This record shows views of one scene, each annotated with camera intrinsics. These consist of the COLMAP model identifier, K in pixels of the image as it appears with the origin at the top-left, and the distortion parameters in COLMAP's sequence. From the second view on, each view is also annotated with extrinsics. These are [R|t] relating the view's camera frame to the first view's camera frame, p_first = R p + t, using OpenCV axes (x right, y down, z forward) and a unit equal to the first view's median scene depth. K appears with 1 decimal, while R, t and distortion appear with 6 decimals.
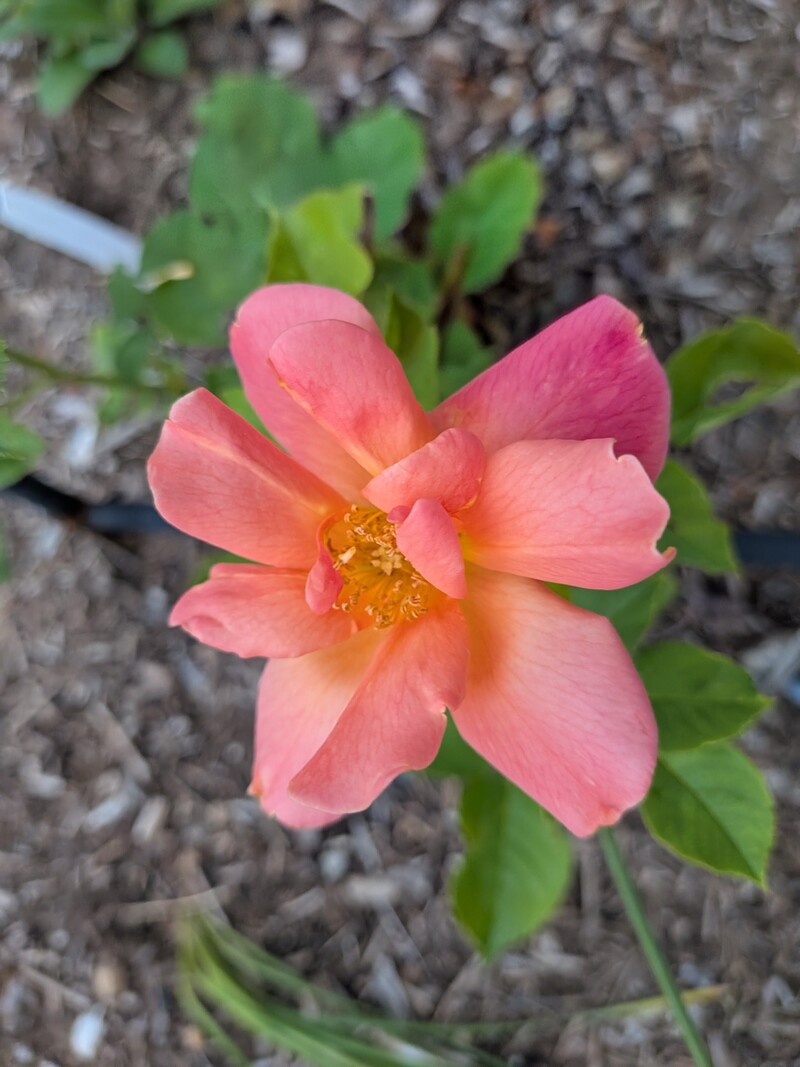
lens RADIAL K [[746.2, 0, 400.0], [0, 746.2, 533.5], [0, 0, 1]] dist [0.002844, -0.081844]
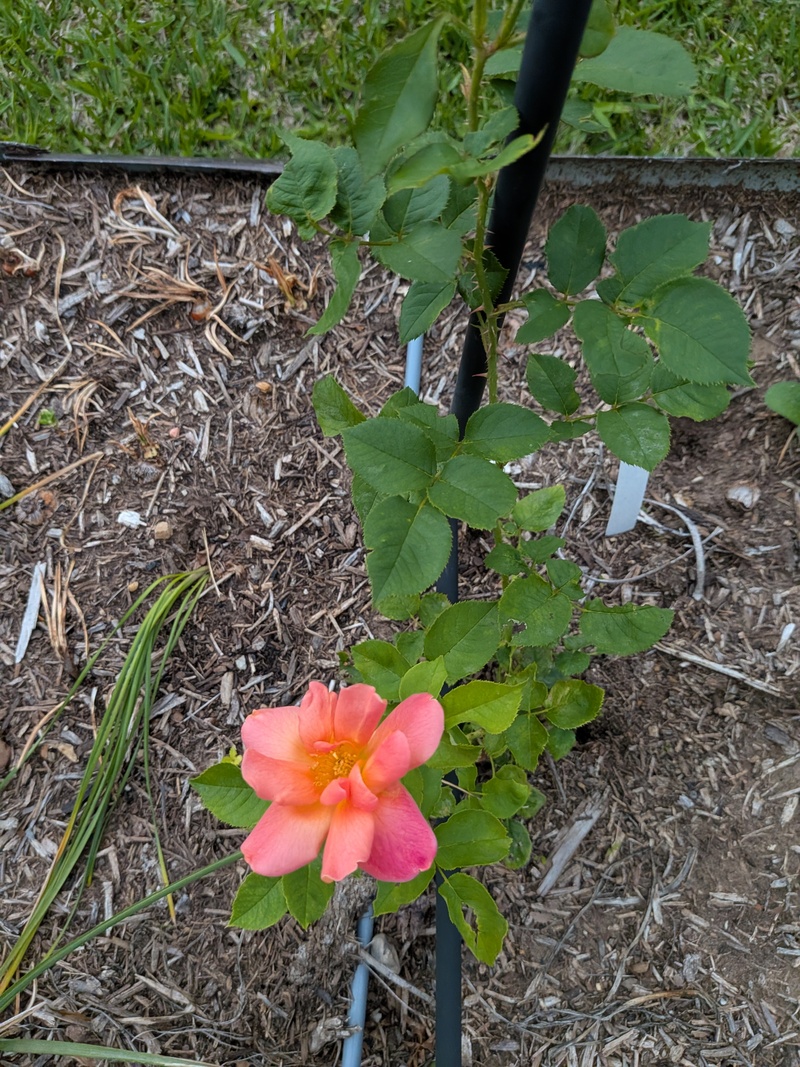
lens RADIAL K [[746.2, 0, 400.0], [0, 746.2, 533.5], [0, 0, 1]] dist [0.002844, -0.081844]
pose [[0.075865, 0.990950, -0.110733, -0.163957], [-0.970363, 0.098926, 0.220474, -0.259992], [0.229433, 0.090725, 0.969087, -0.479574]]
